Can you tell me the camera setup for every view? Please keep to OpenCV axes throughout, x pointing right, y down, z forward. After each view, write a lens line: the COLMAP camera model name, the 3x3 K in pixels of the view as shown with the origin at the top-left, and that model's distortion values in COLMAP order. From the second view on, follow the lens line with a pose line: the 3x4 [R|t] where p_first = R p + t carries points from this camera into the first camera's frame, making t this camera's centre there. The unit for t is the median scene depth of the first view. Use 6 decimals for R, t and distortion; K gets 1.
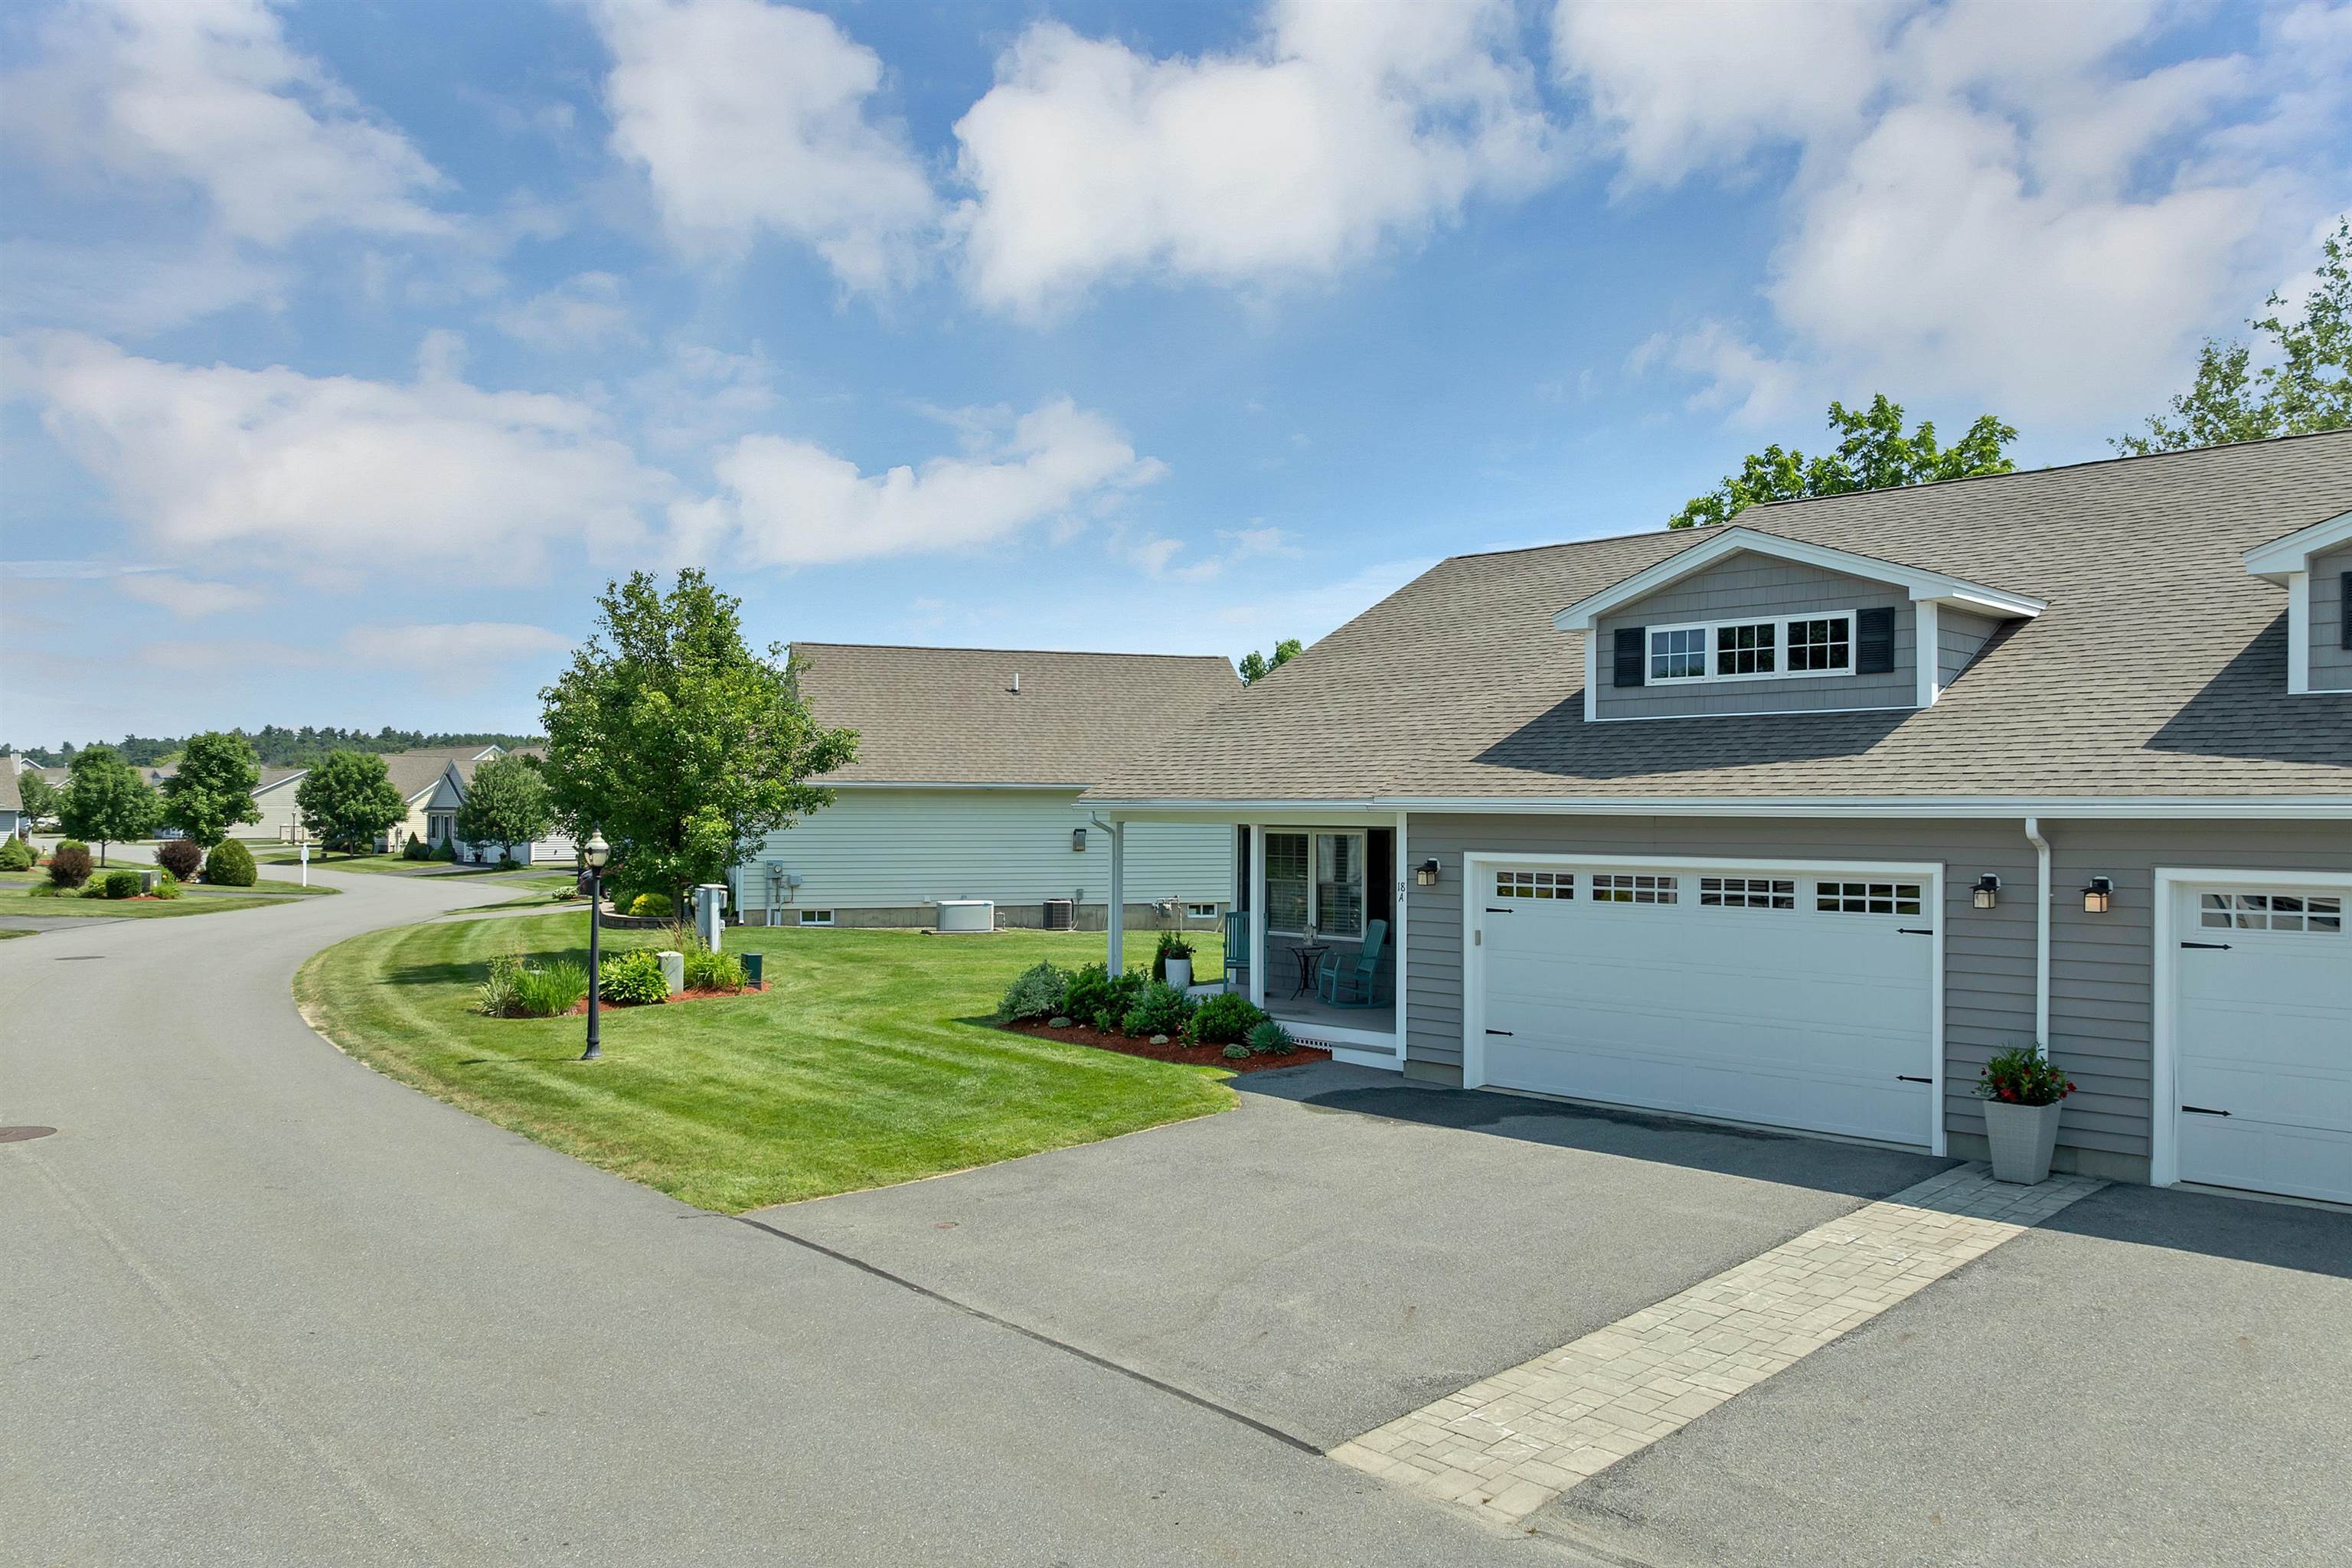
lens RADIAL K [[1694.3, 0, 1176.0], [0, 1694.3, 784.0], [0, 0, 1]] dist [-0.006248, -0.003394]
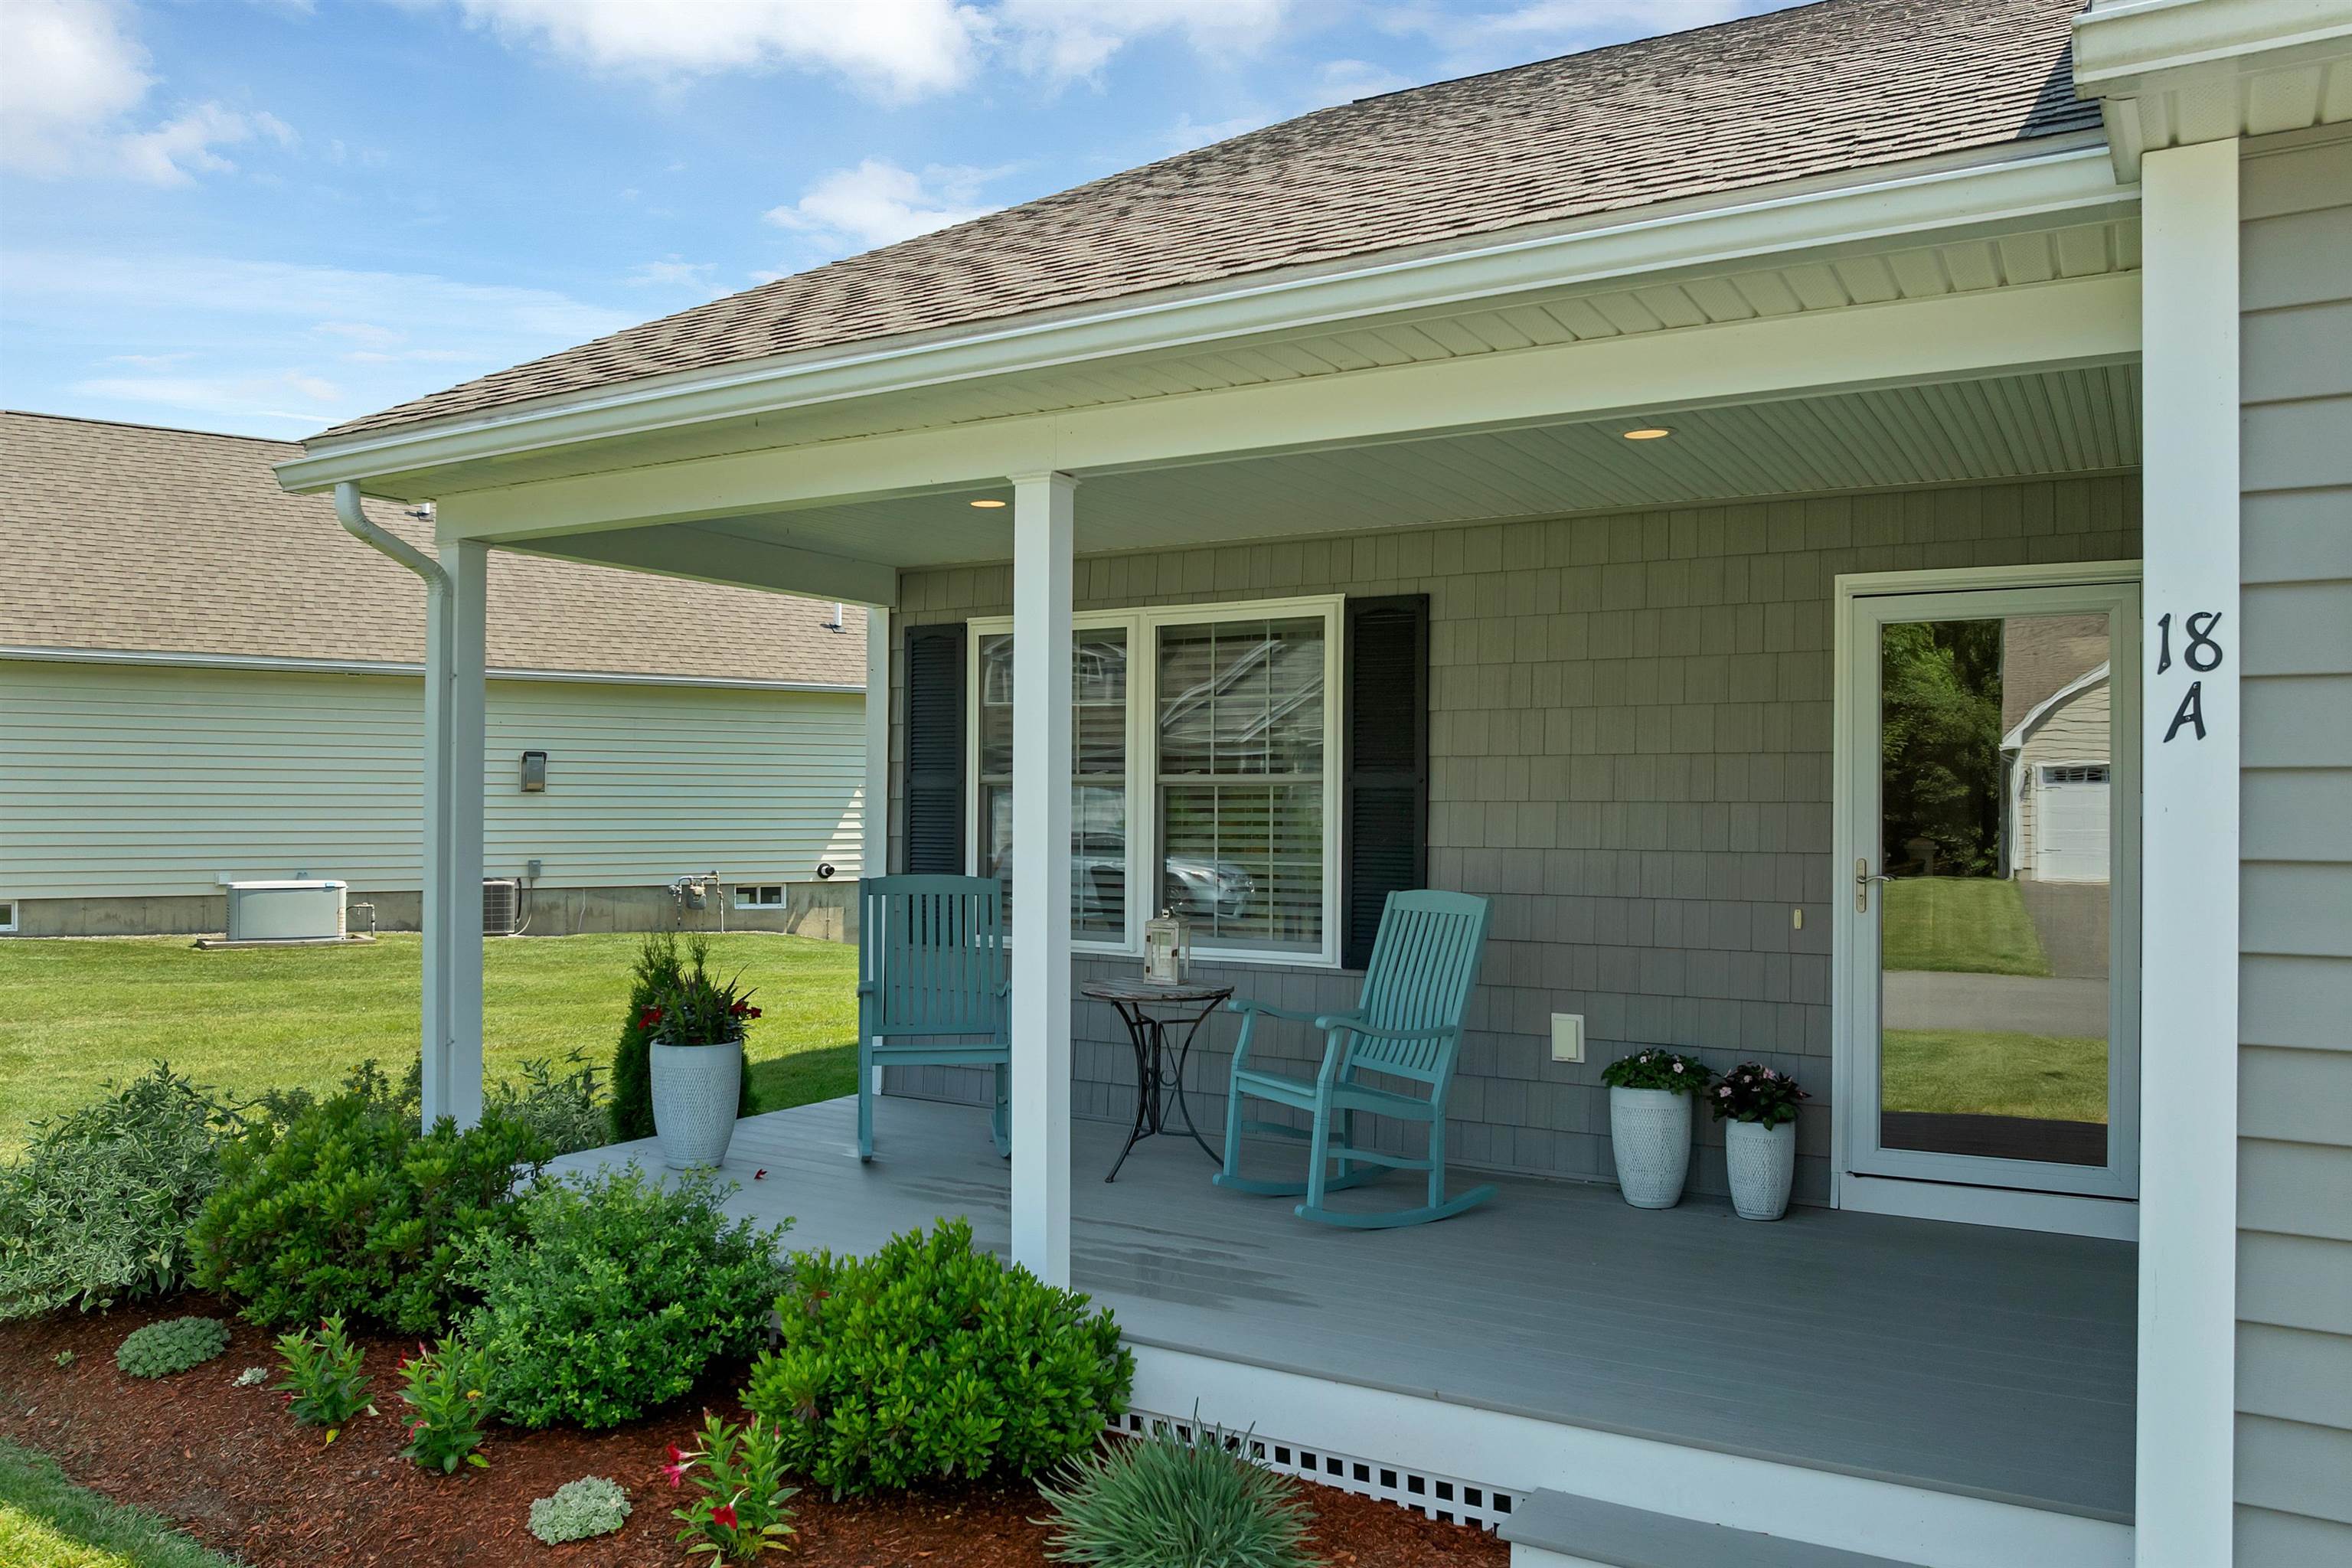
lens RADIAL K [[1694.3, 0, 1176.0], [0, 1694.3, 784.0], [0, 0, 1]] dist [-0.006248, -0.003394]
pose [[0.965940, 0.007676, 0.258653, 0.004639], [-0.008554, 0.999961, 0.002268, 0.055284], [-0.258626, -0.004403, 0.965968, 0.664895]]
